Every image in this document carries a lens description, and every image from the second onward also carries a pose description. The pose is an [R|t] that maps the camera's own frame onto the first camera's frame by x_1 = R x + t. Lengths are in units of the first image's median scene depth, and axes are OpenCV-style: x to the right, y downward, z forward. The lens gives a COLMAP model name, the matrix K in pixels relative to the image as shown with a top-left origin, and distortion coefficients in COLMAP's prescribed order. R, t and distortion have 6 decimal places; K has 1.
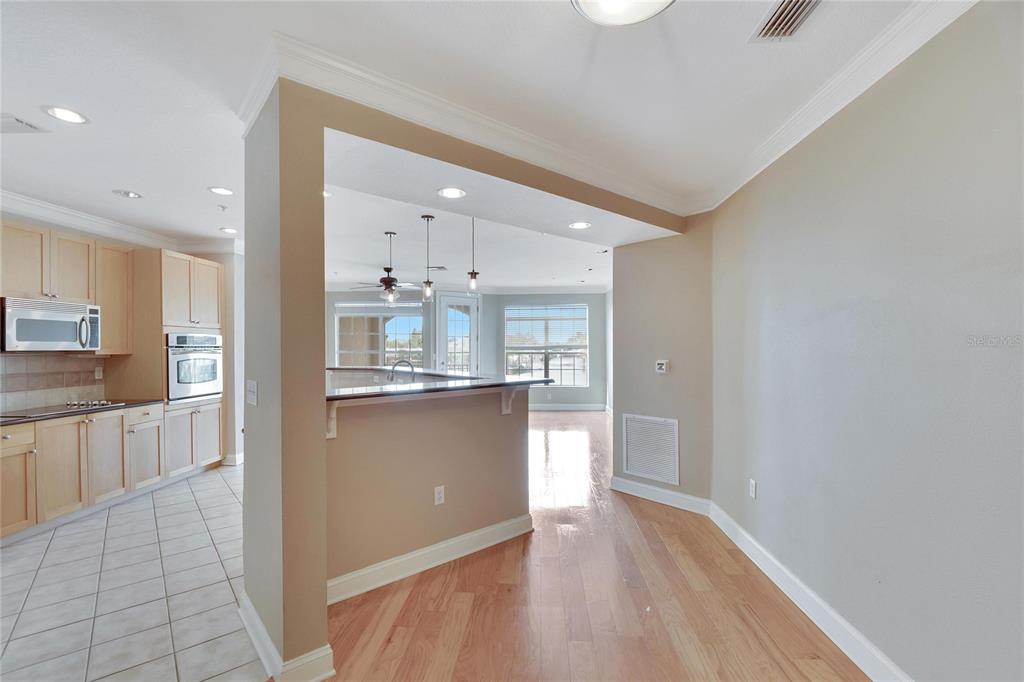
lens RADIAL K [[460.8, 0, 516.0], [0, 460.8, 348.8], [0, 0, 1]] dist [0.003097, 0.000327]
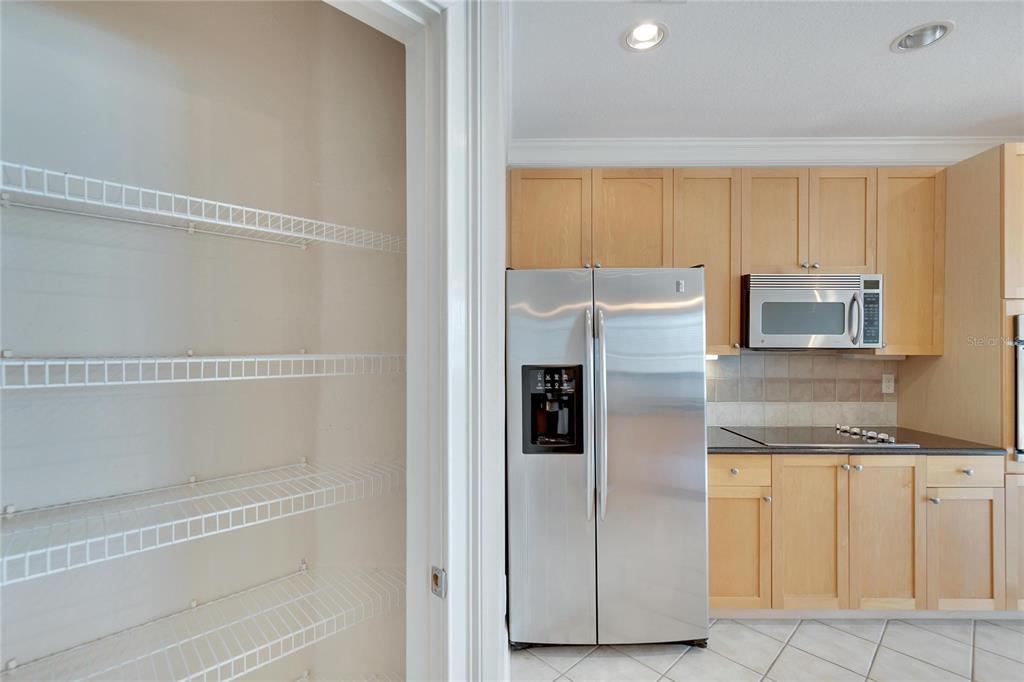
lens RADIAL K [[460.8, 0, 510.8], [0, 460.8, 348.4], [0, 0, 1]] dist [0.003097, 0.000327]
pose [[0.065906, 0.013562, -0.997734, -0.335197], [-0.004654, 0.999901, 0.013284, -0.002279], [0.997815, 0.003768, 0.065963, 0.483111]]
